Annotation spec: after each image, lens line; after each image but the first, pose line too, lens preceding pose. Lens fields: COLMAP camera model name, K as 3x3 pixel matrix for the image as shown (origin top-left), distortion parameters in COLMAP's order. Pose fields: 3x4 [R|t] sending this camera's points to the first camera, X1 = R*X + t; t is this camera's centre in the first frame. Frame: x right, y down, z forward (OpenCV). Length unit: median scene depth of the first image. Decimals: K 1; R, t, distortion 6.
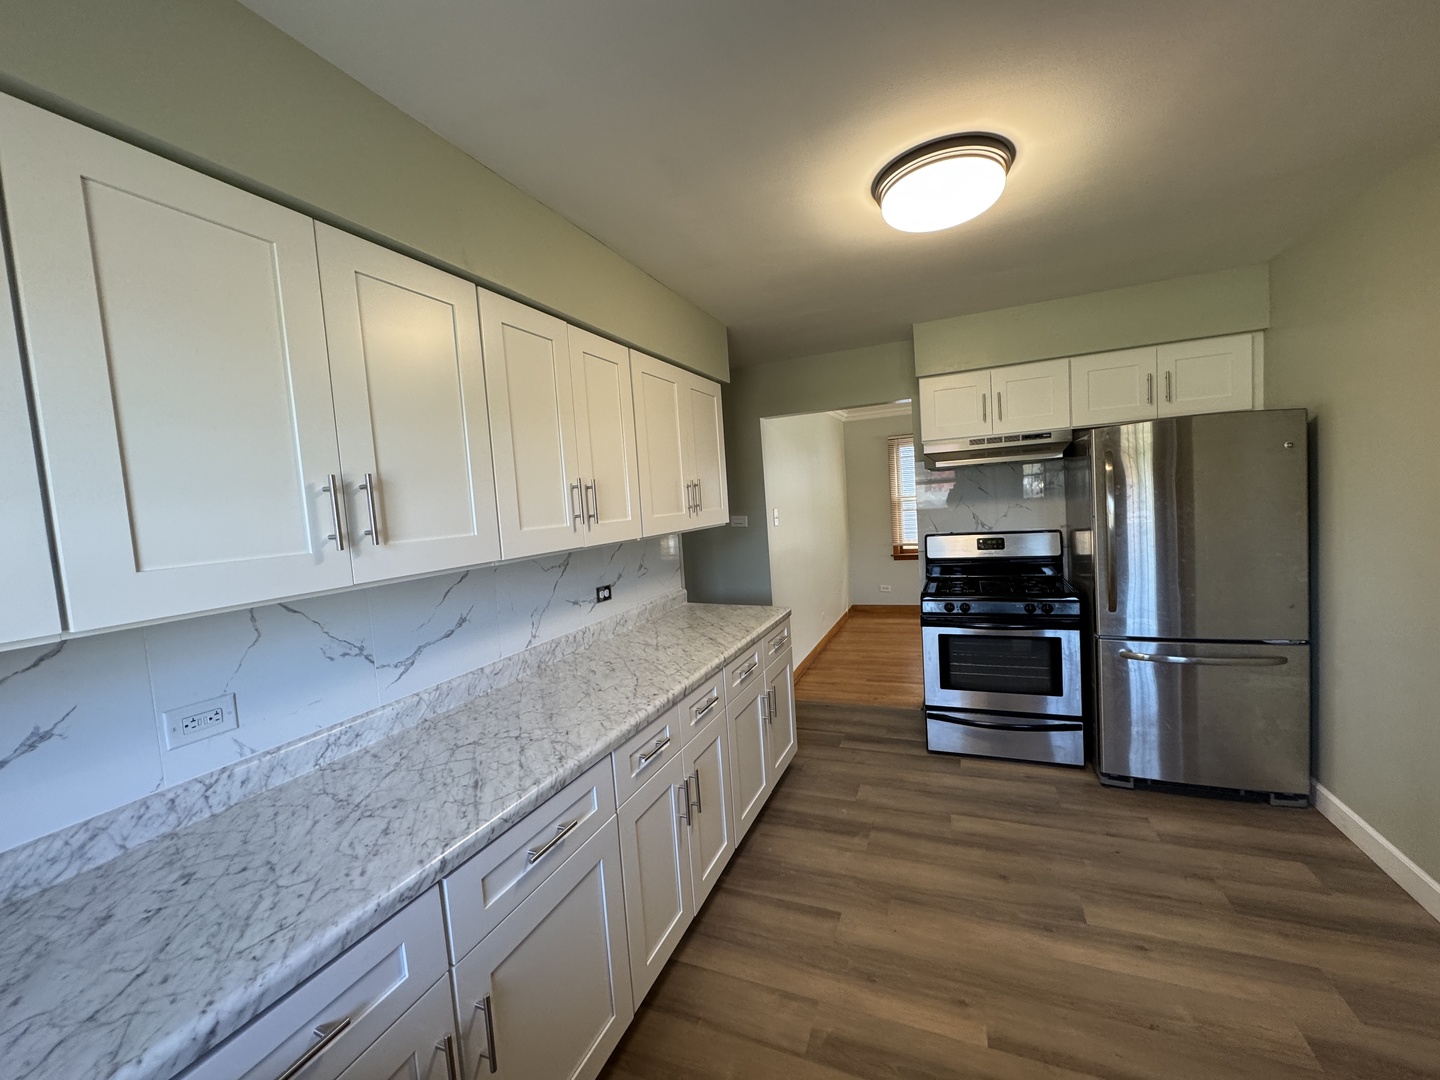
lens RADIAL K [[574.0, 0, 720.0], [0, 574.0, 540.0], [0, 0, 1]] dist [-0.002225, -0.000105]
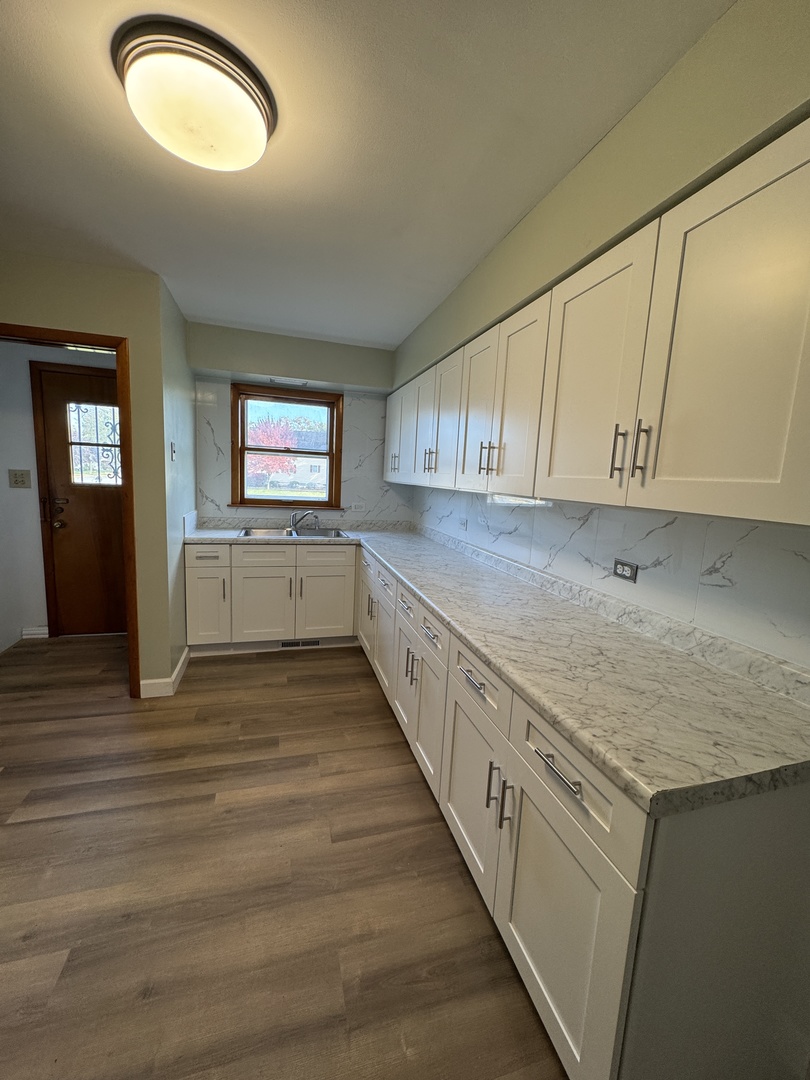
lens RADIAL K [[430.5, 0, 408.1], [0, 430.5, 538.6], [0, 0, 1]] dist [-0.002225, -0.000105]
pose [[-0.773844, 0.118919, -0.622113, 0.465122], [-0.043776, 0.969825, 0.239839, -0.096401], [0.631862, 0.212831, -0.745287, 1.363217]]
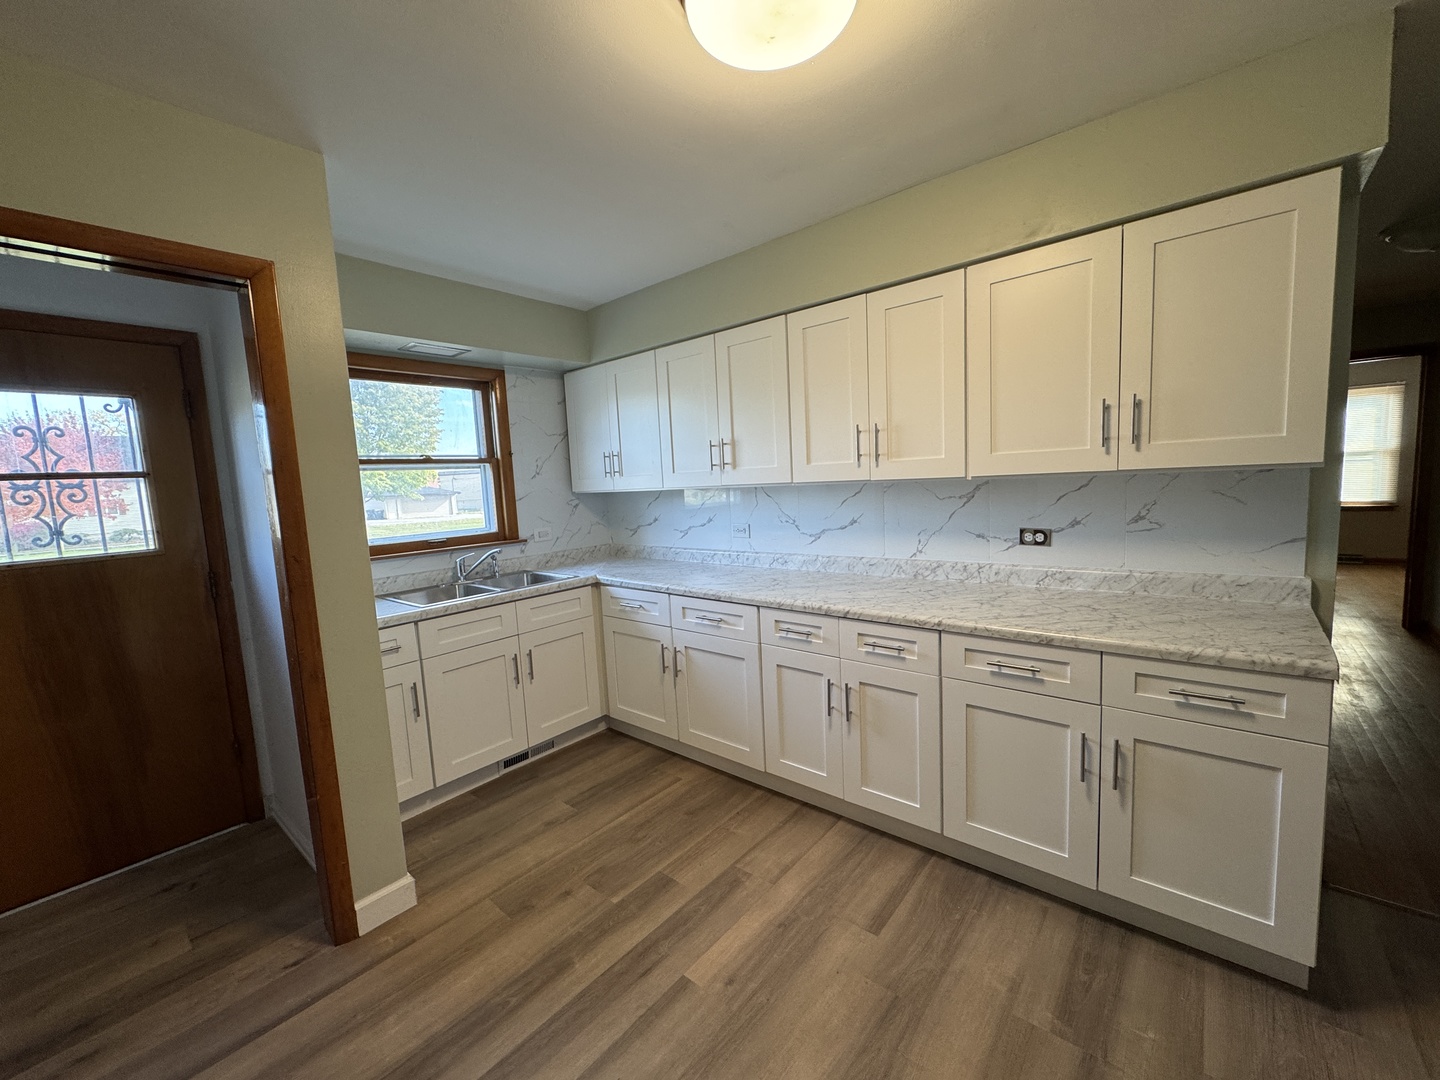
lens RADIAL K [[574.0, 0, 720.0], [0, 574.0, 540.0], [0, 0, 1]] dist [-0.002225, -0.000105]
pose [[-0.297379, 0.183006, -0.937056, 0.840537], [0.002690, 0.981615, 0.190854, -0.079261], [0.954756, 0.054235, -0.292404, 0.860191]]
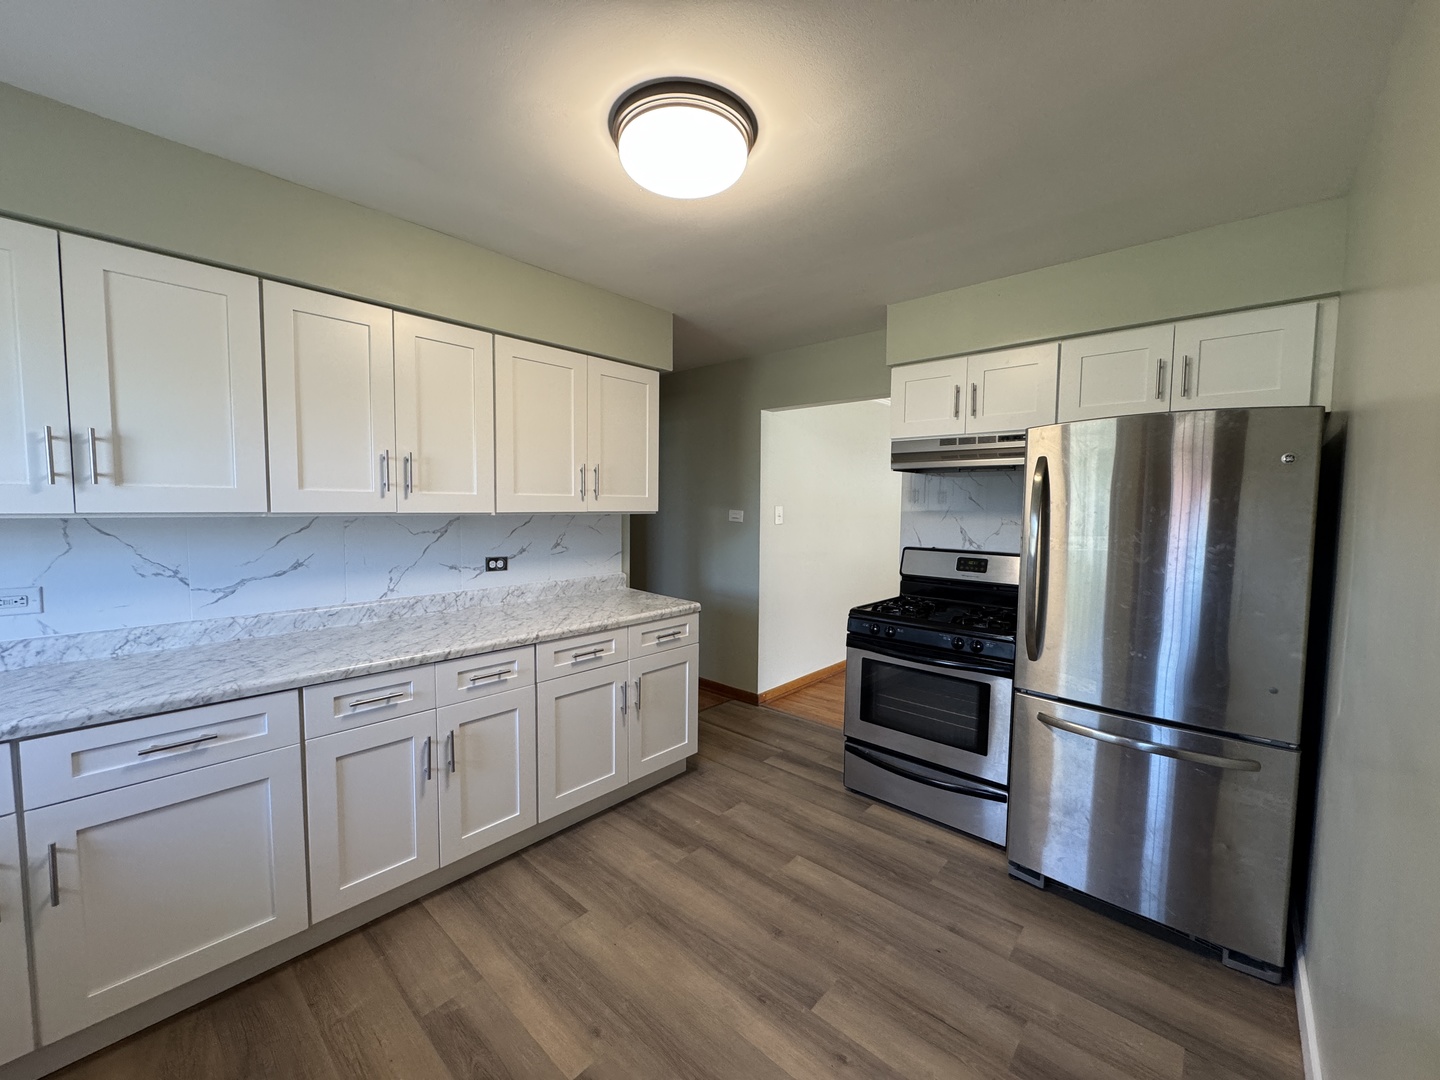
lens RADIAL K [[574.0, 0, 720.0], [0, 574.0, 540.0], [0, 0, 1]] dist [-0.002225, -0.000105]
pose [[0.940724, 0.098907, -0.324433, 0.582983], [-0.097777, 0.995011, 0.019827, -0.015038], [0.324775, 0.013071, 0.945701, 0.125419]]
